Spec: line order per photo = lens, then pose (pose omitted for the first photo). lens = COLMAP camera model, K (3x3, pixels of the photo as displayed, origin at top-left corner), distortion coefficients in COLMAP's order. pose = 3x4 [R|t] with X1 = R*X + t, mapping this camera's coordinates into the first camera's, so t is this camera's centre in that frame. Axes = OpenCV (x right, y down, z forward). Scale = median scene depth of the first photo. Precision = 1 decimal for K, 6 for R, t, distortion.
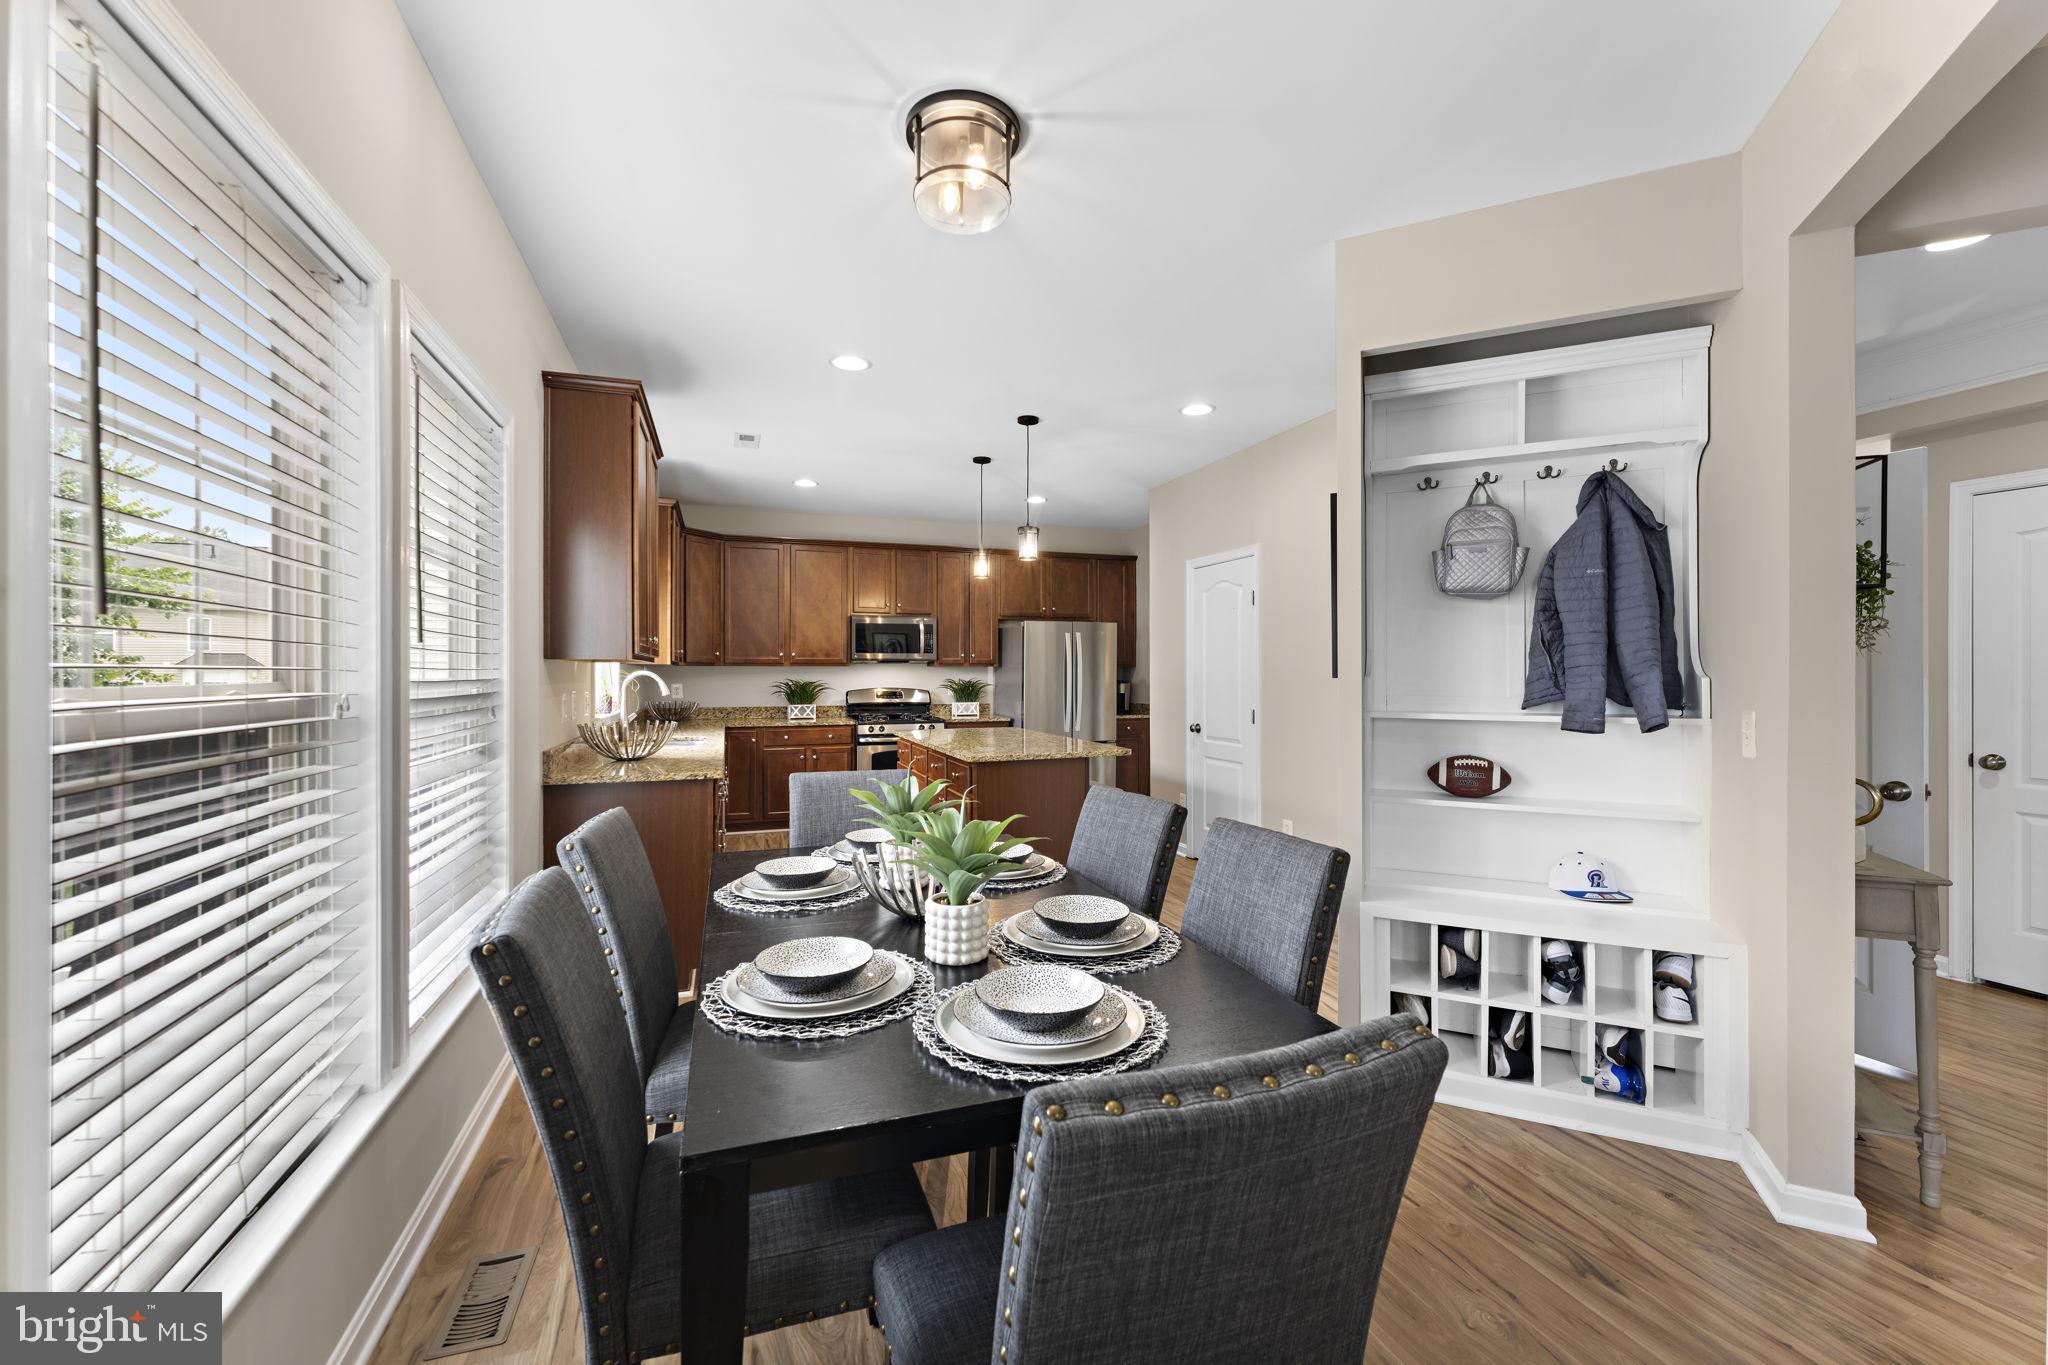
lens RADIAL K [[817.7, 0, 1027.5], [0, 817.7, 672.8], [0, 0, 1]] dist [0.000349, -0.000140]
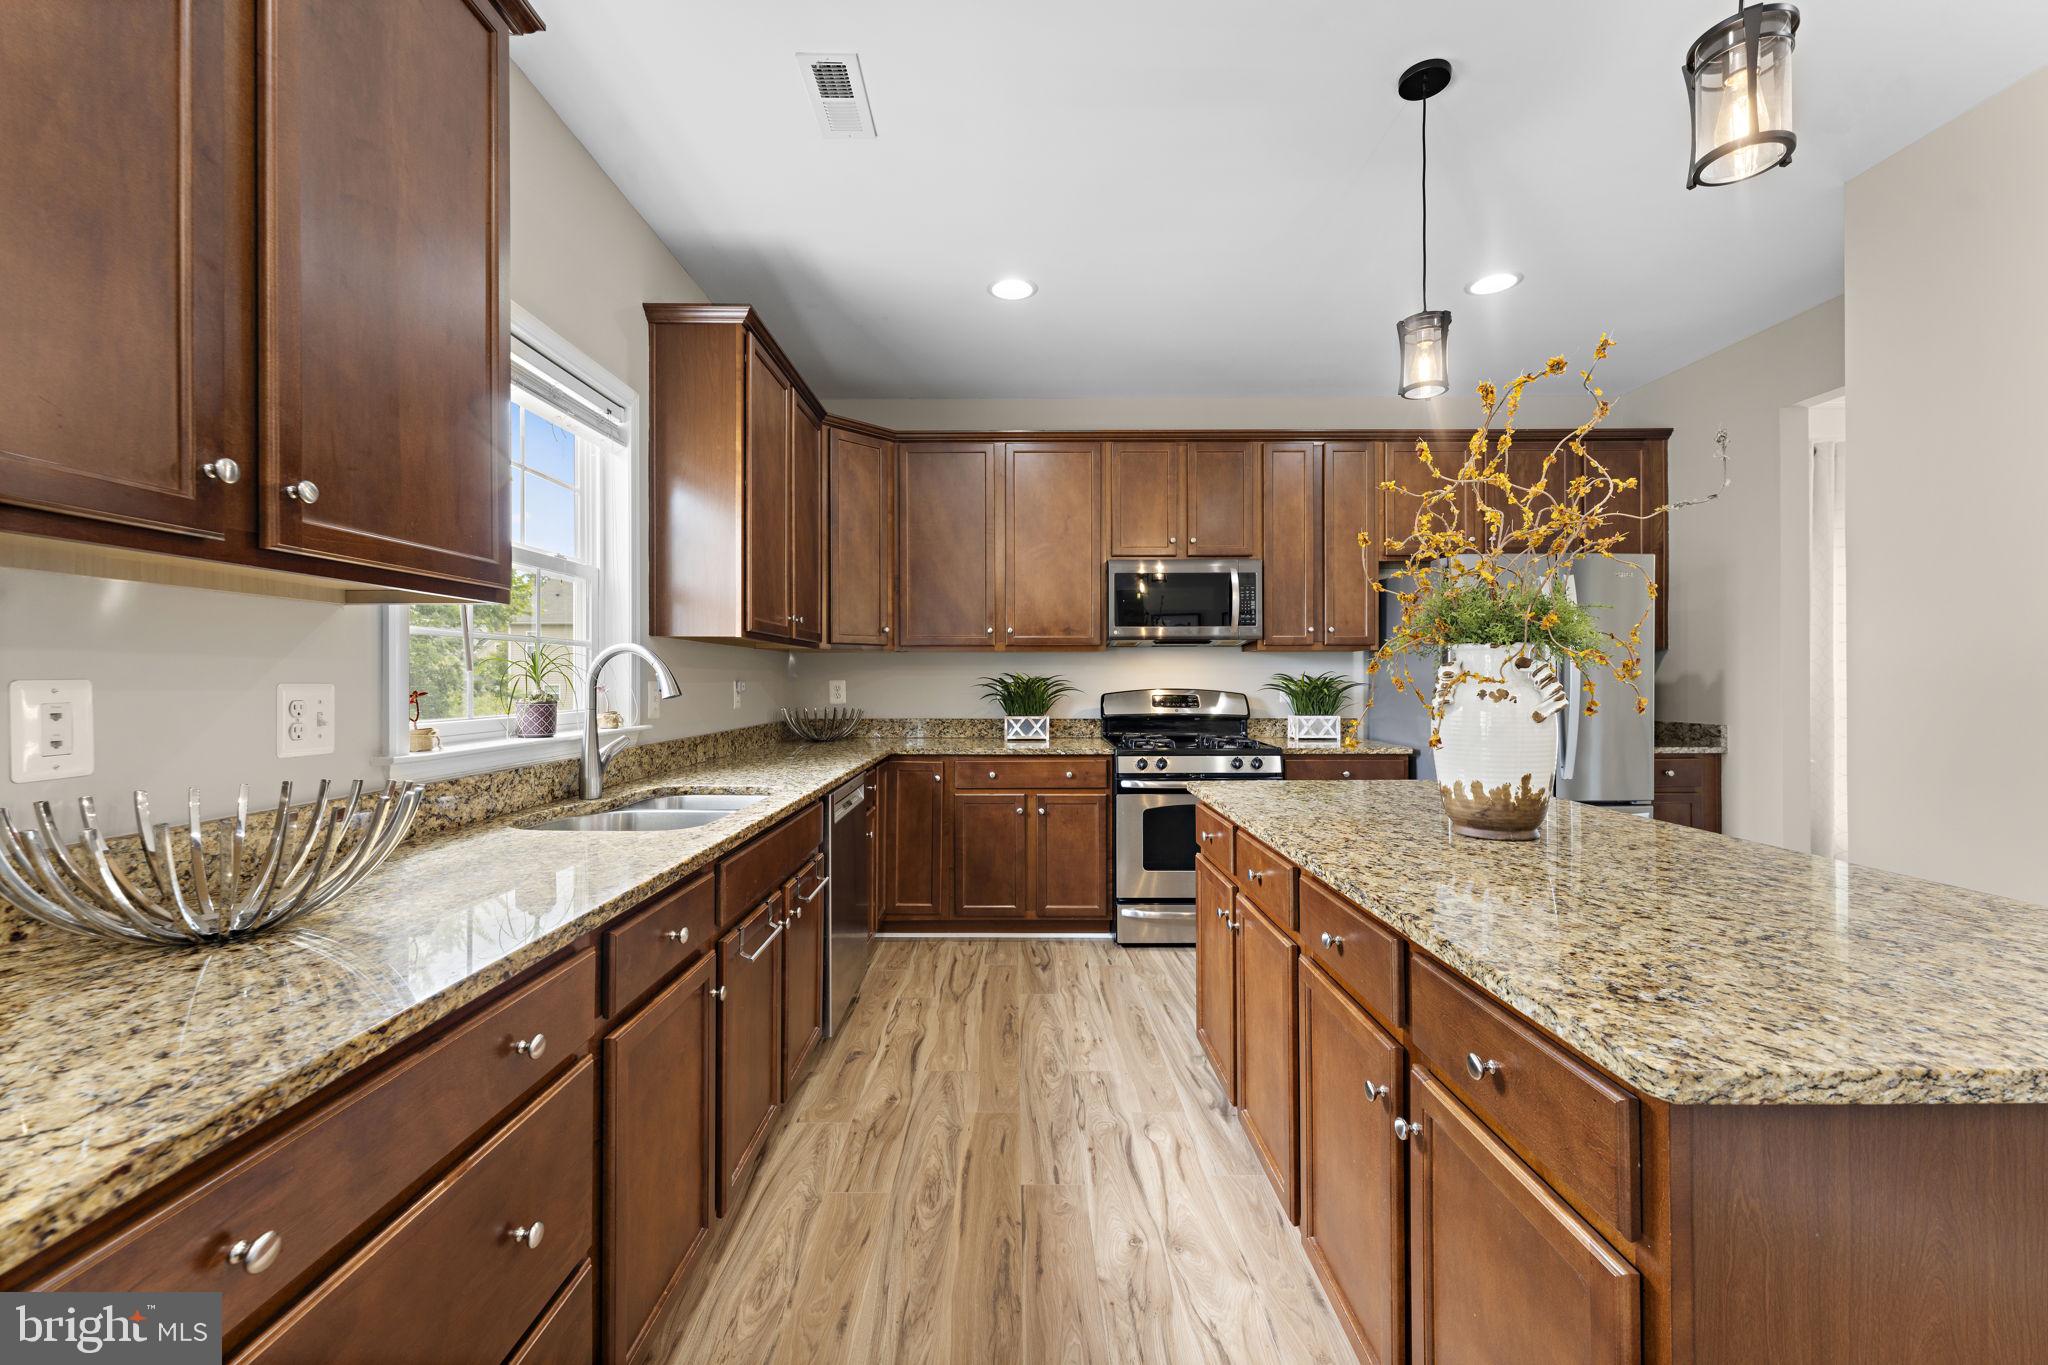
lens RADIAL K [[817.7, 0, 1025.2], [0, 817.7, 675.9], [0, 0, 1]] dist [0.000349, -0.000140]
pose [[0.939885, -0.000217, -0.341492, -0.074403], [0.000898, 0.999998, 0.001836, 0.008463], [0.341491, -0.002033, 0.939883, 0.438819]]
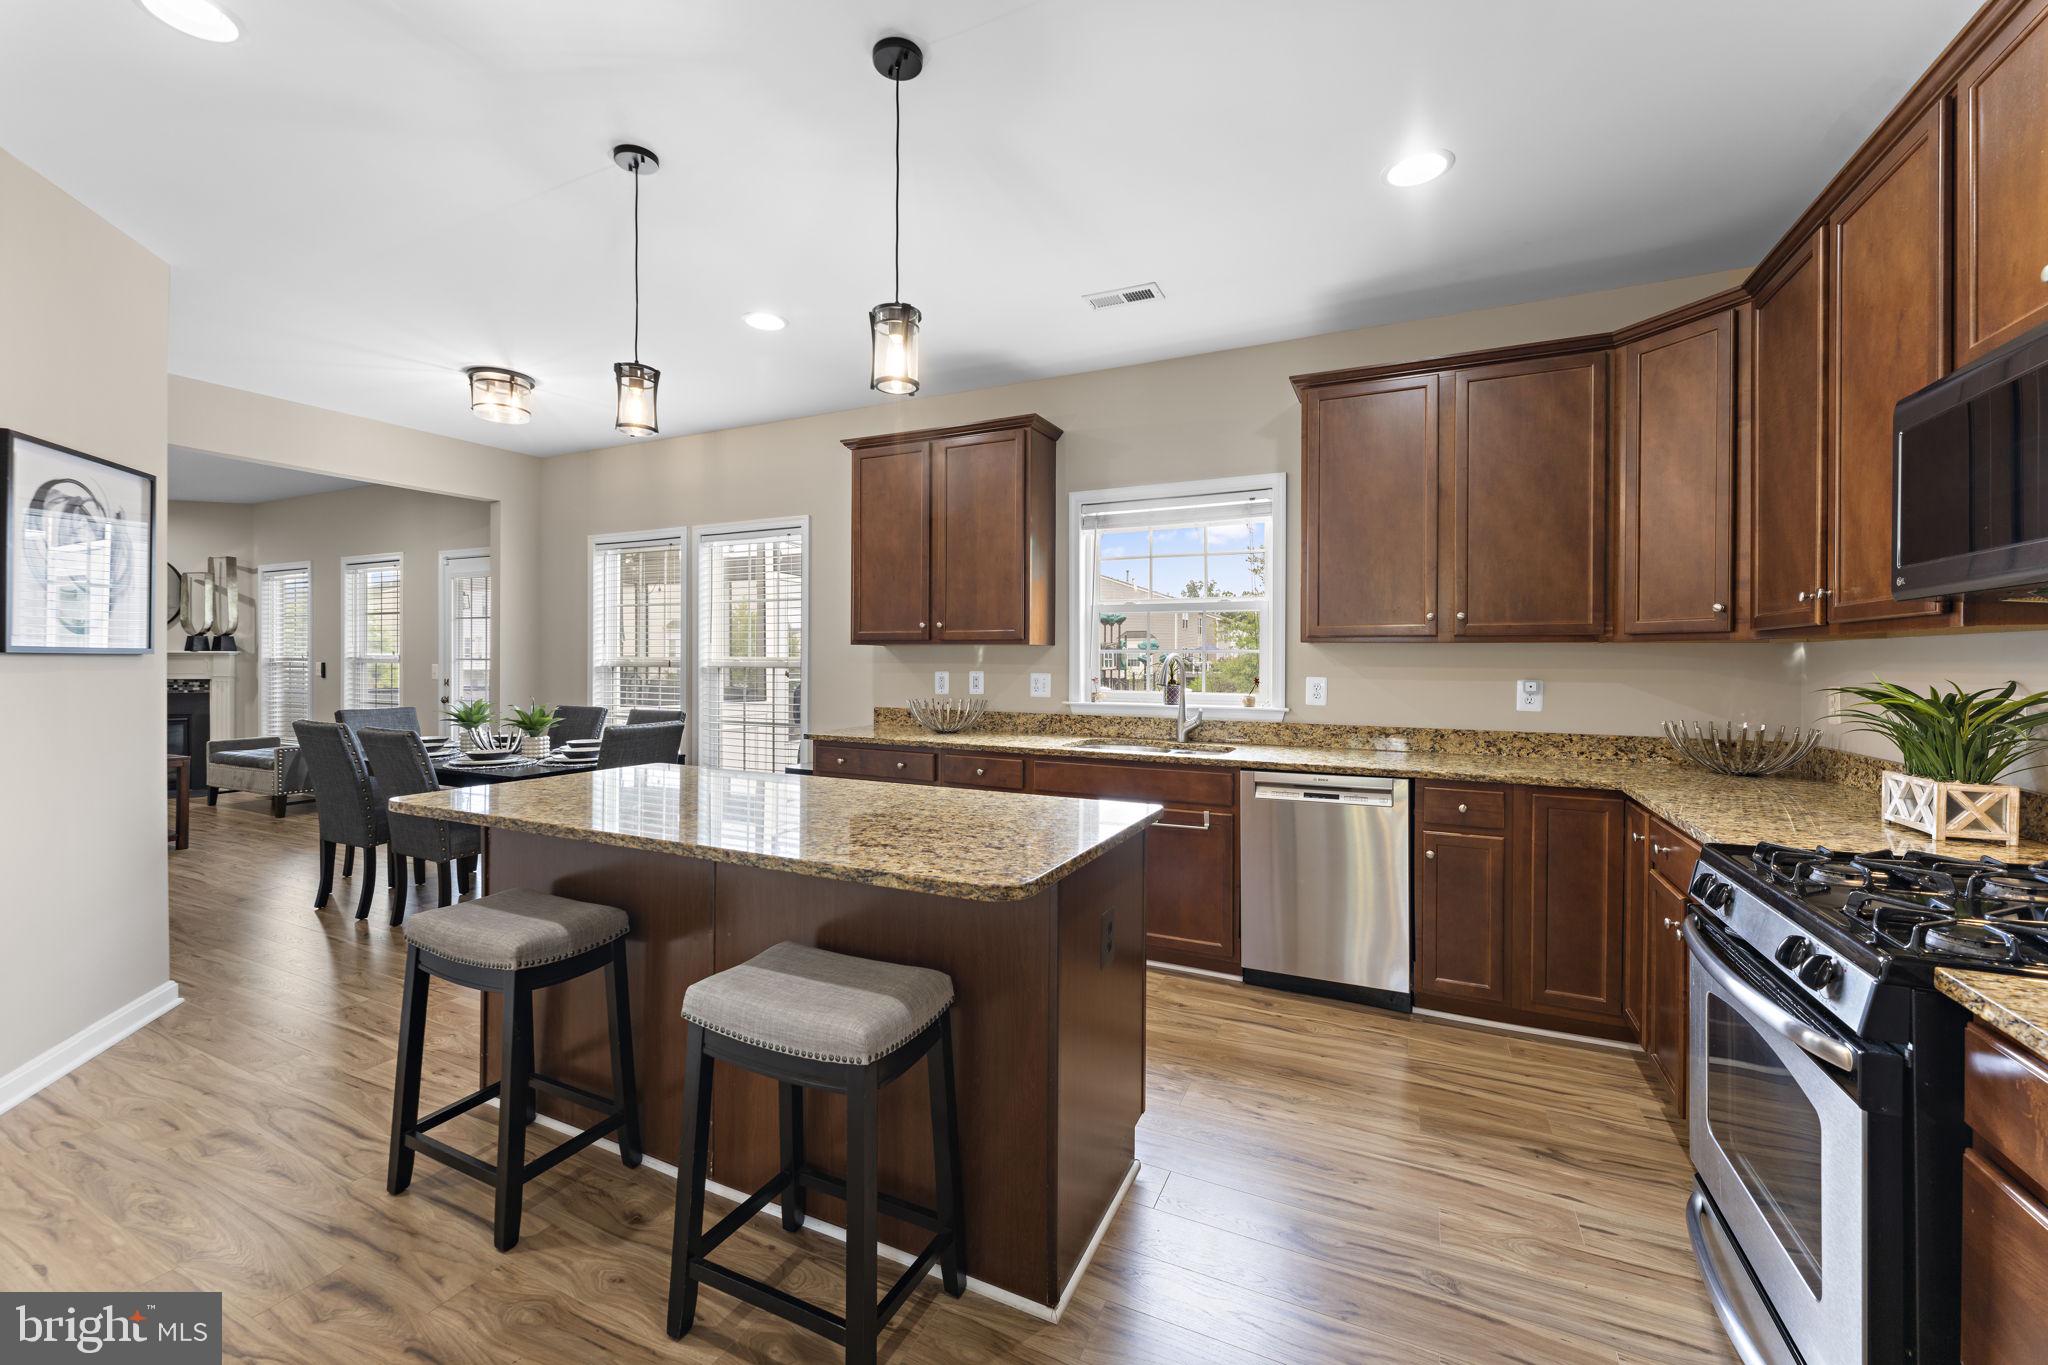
lens RADIAL K [[817.7, 0, 1023.5], [0, 817.7, 666.3], [0, 0, 1]] dist [0.000349, -0.000140]
pose [[-0.715661, -0.007974, -0.698402, 0.115846], [-0.010516, 0.999945, -0.000641, 0.006103], [0.698368, 0.006886, -0.715706, 0.972157]]
